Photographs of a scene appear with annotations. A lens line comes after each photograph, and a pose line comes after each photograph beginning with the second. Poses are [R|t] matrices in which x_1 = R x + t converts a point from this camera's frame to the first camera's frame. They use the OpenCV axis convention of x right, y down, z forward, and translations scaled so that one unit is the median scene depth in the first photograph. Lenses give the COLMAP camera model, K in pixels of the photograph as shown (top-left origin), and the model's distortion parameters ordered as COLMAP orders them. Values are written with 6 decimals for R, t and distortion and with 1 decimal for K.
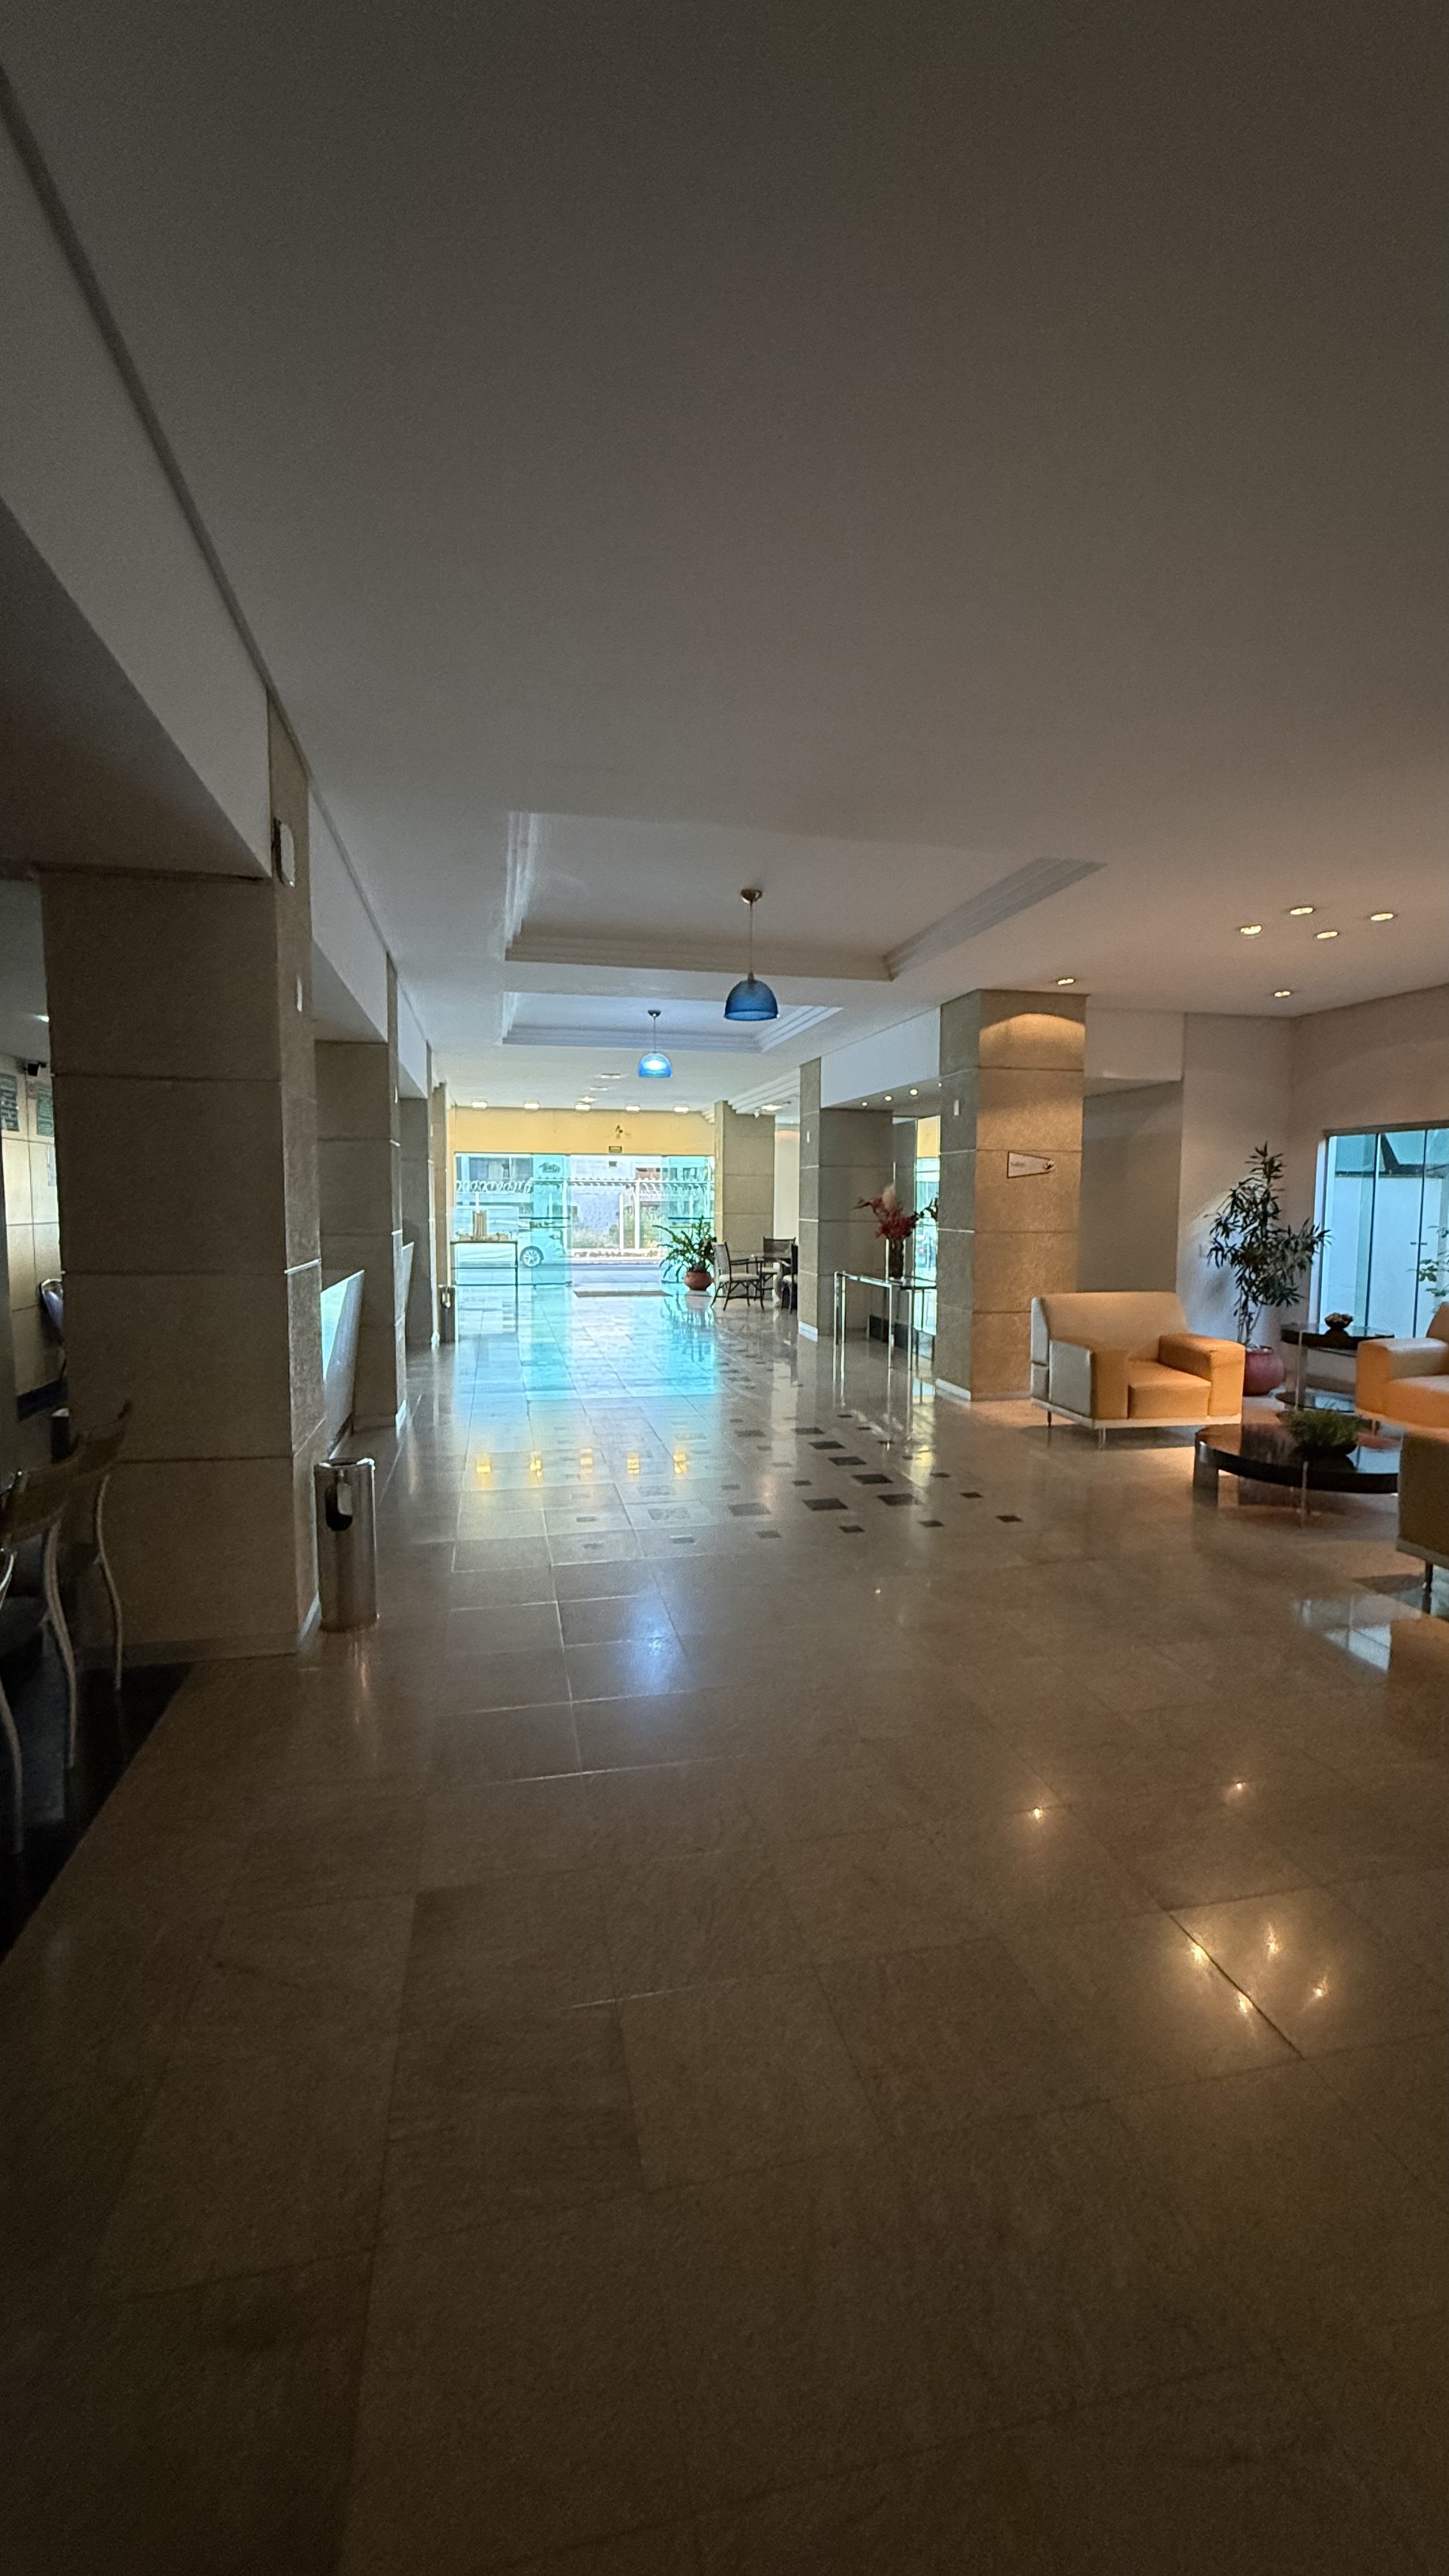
lens RADIAL K [[1029.4, 0, 724.5], [0, 1029.4, 1288.0], [0, 0, 1]] dist [-0.000572, -0.000089]
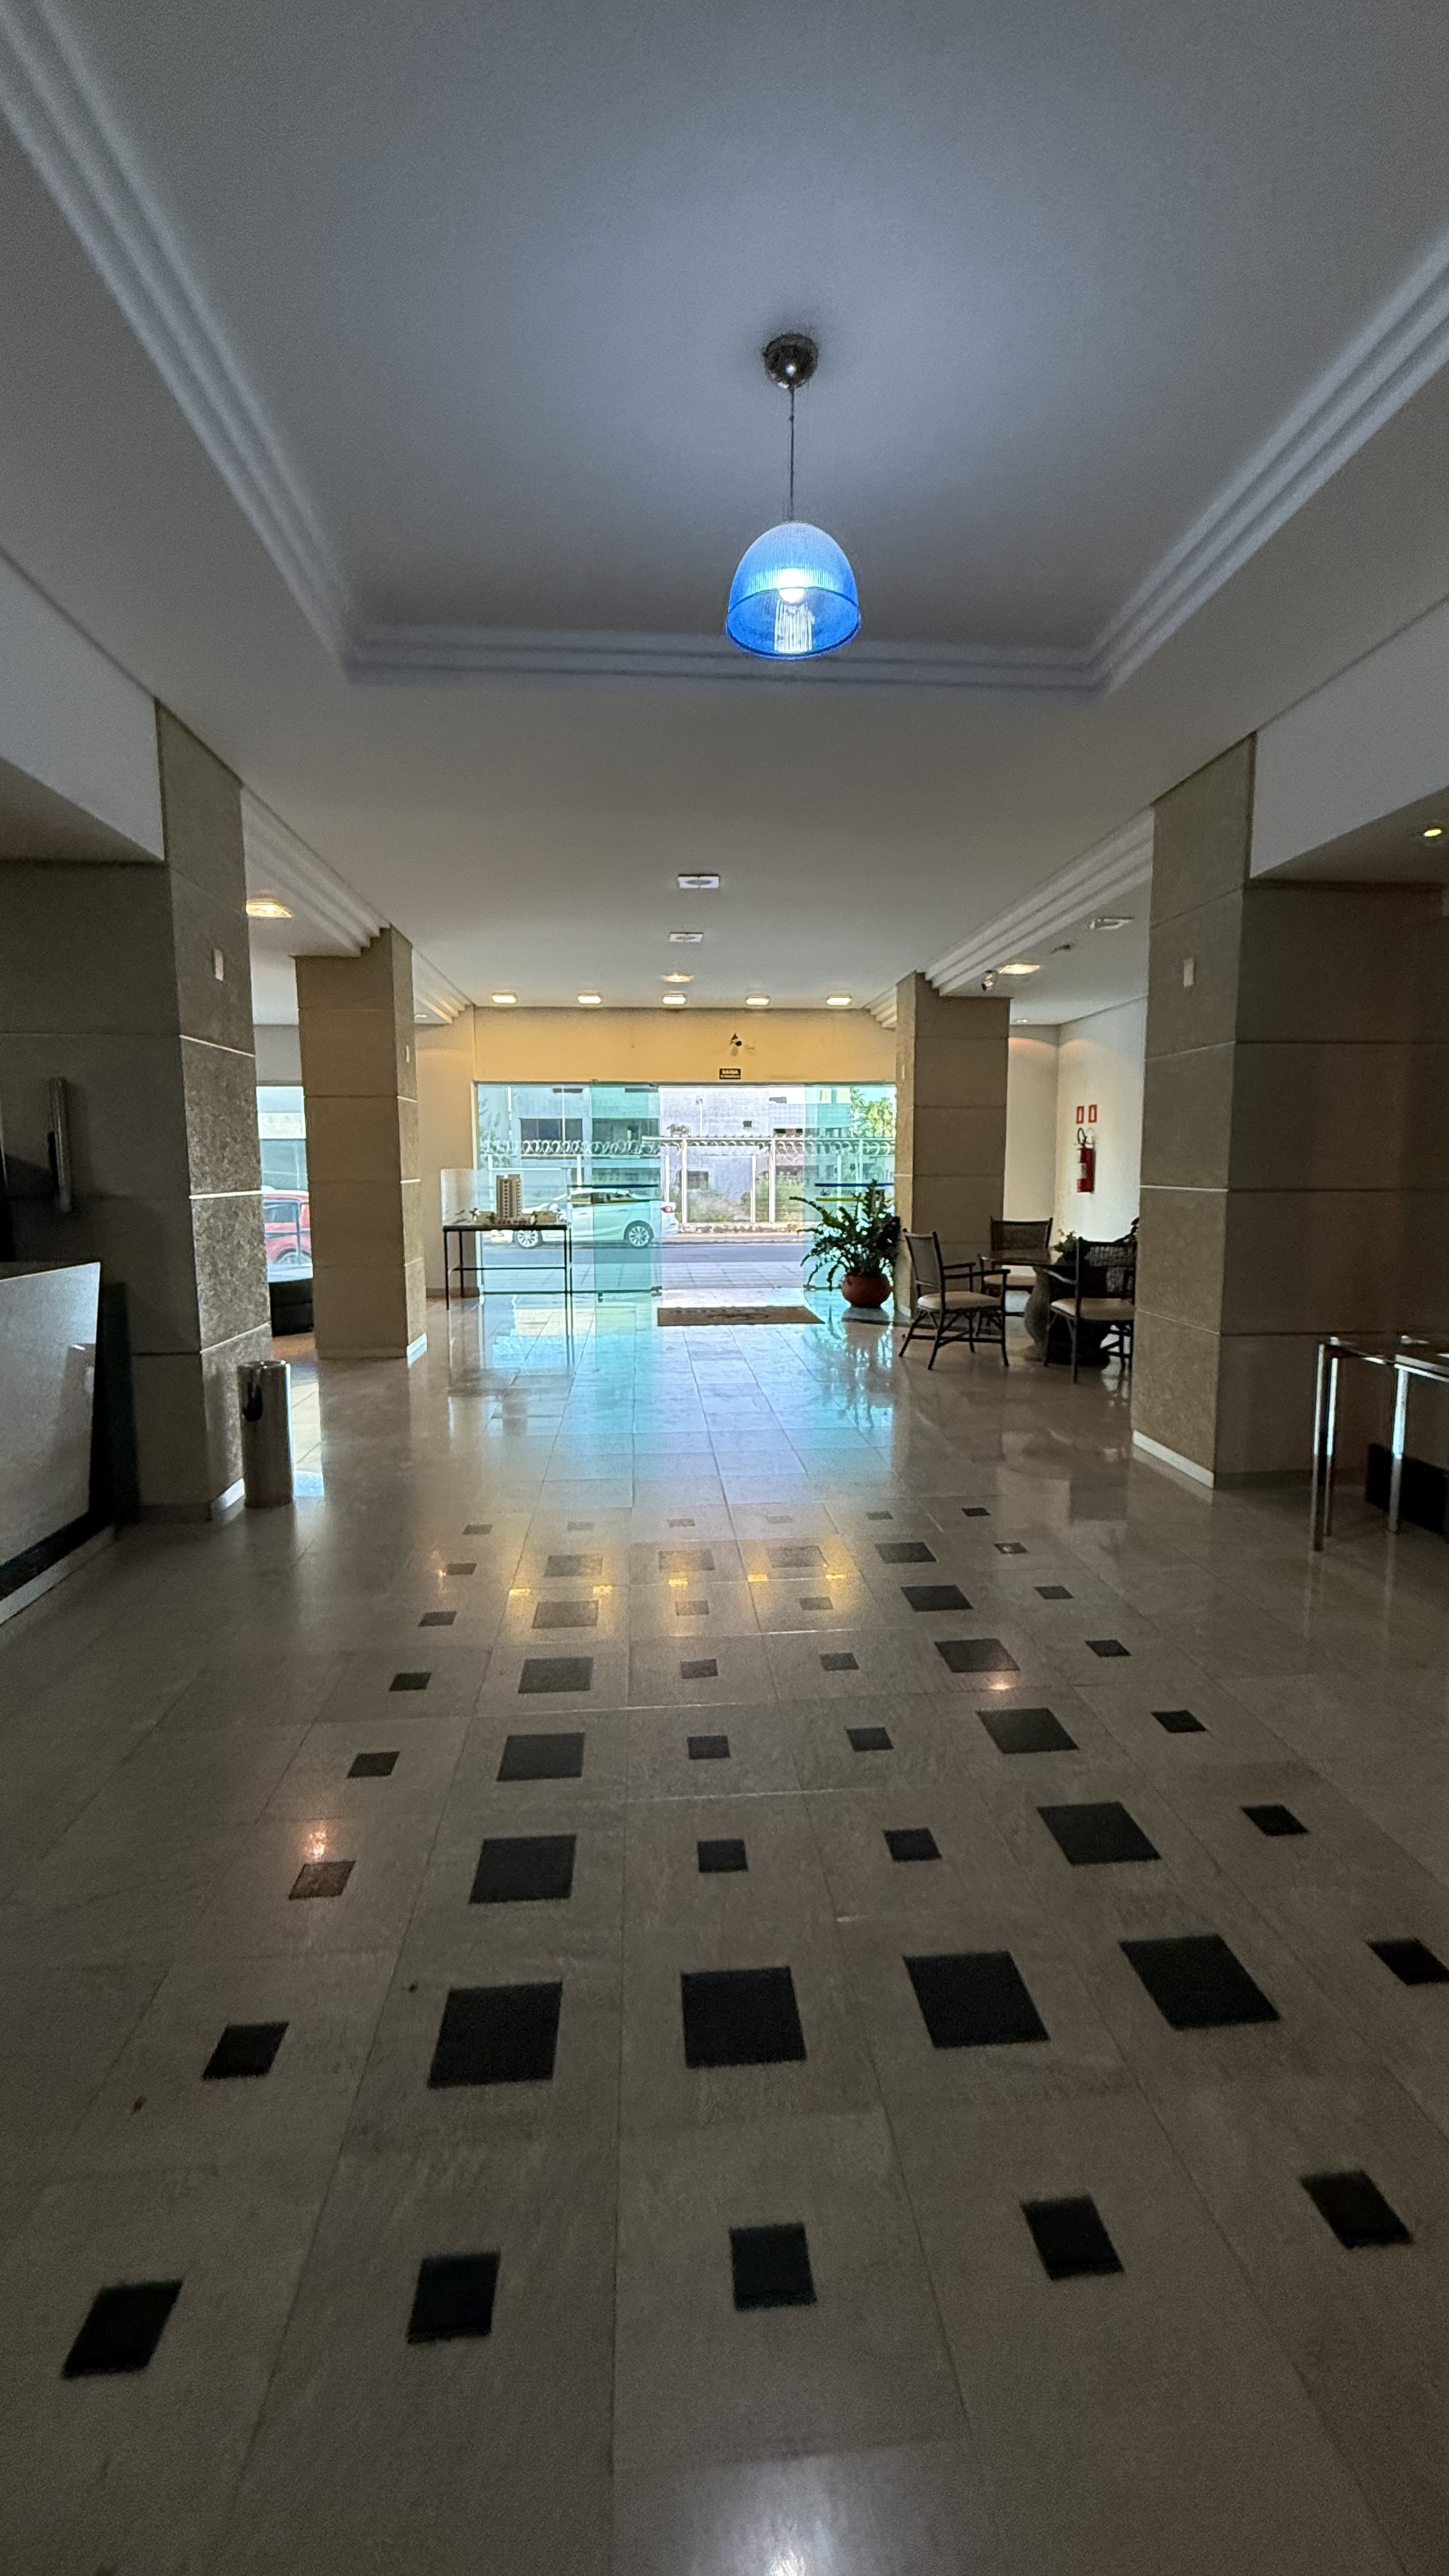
lens RADIAL K [[1029.4, 0, 724.5], [0, 1029.4, 1288.0], [0, 0, 1]] dist [-0.000572, -0.000089]
pose [[0.990859, 0.007697, -0.134684, -0.025493], [-0.003369, 0.999472, 0.032332, -0.026583], [0.134861, -0.031583, 0.990361, 0.394462]]
